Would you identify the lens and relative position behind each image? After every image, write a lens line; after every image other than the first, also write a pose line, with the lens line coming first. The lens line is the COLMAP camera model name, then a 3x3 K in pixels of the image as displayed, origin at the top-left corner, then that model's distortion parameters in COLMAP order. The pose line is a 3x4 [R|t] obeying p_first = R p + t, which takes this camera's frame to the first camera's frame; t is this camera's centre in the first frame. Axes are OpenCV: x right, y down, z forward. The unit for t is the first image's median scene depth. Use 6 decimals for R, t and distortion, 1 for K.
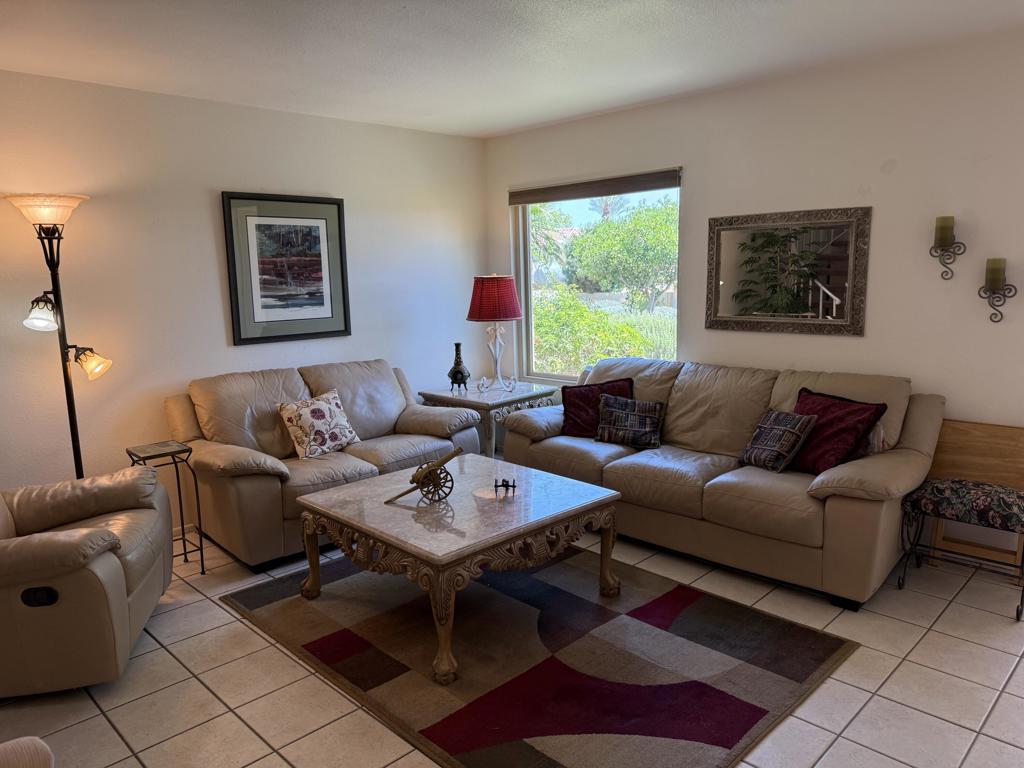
lens RADIAL K [[723.1, 0, 512.0], [0, 723.1, 384.0], [0, 0, 1]] dist [0.054923, -0.086156]
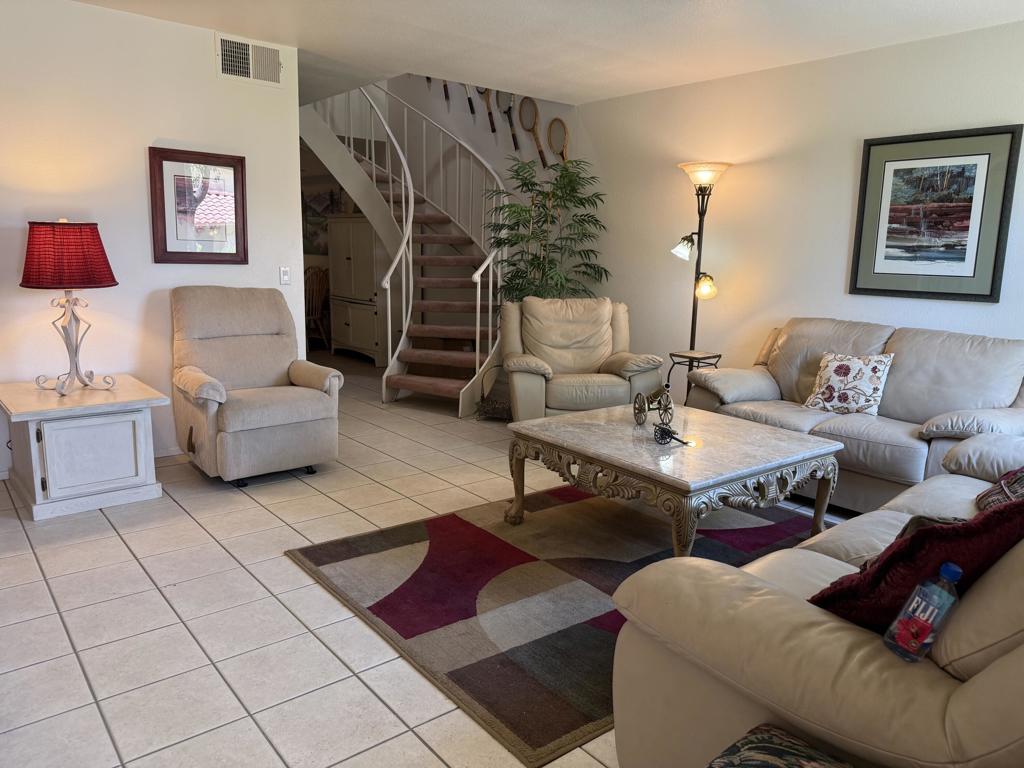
lens RADIAL K [[723.1, 0, 512.0], [0, 723.1, 384.0], [0, 0, 1]] dist [0.054923, -0.086156]
pose [[-0.102902, 0.192965, -0.975795, 0.678360], [-0.182949, 0.960595, 0.209252, -0.058748], [0.977722, 0.200053, -0.063544, 0.630550]]
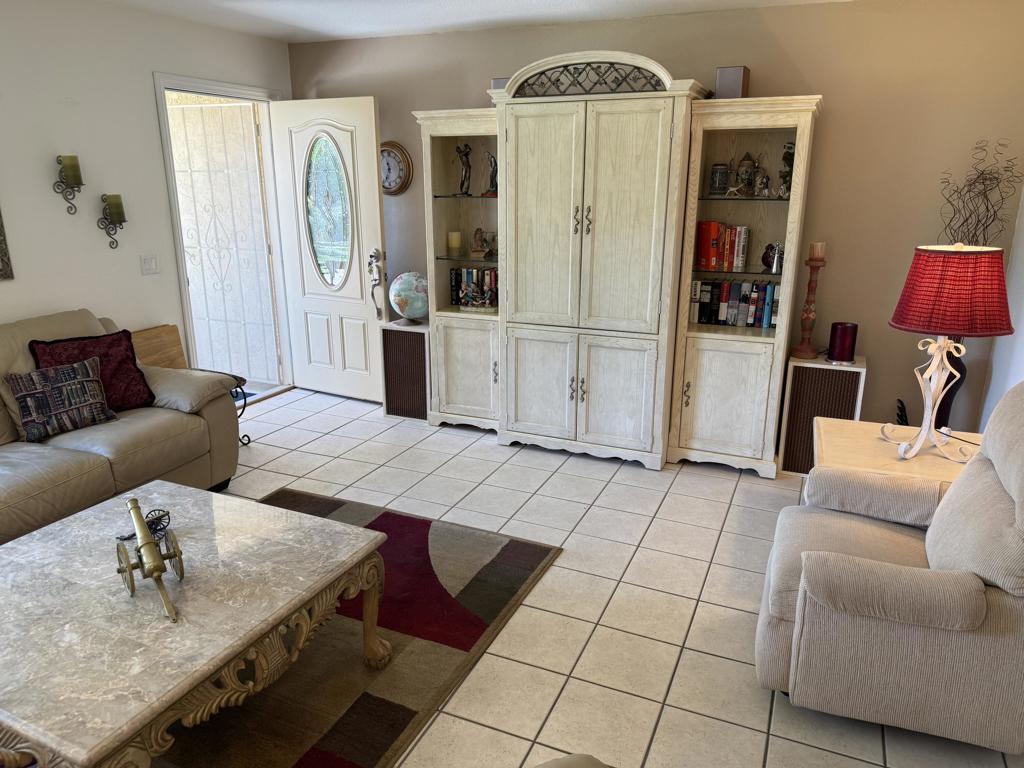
lens RADIAL K [[723.1, 0, 512.0], [0, 723.1, 384.0], [0, 0, 1]] dist [0.054923, -0.086156]
pose [[-0.358875, -0.240491, 0.901872, -0.548723], [0.154982, 0.937471, 0.311654, -0.114774], [-0.920429, 0.251619, -0.299163, 0.632158]]
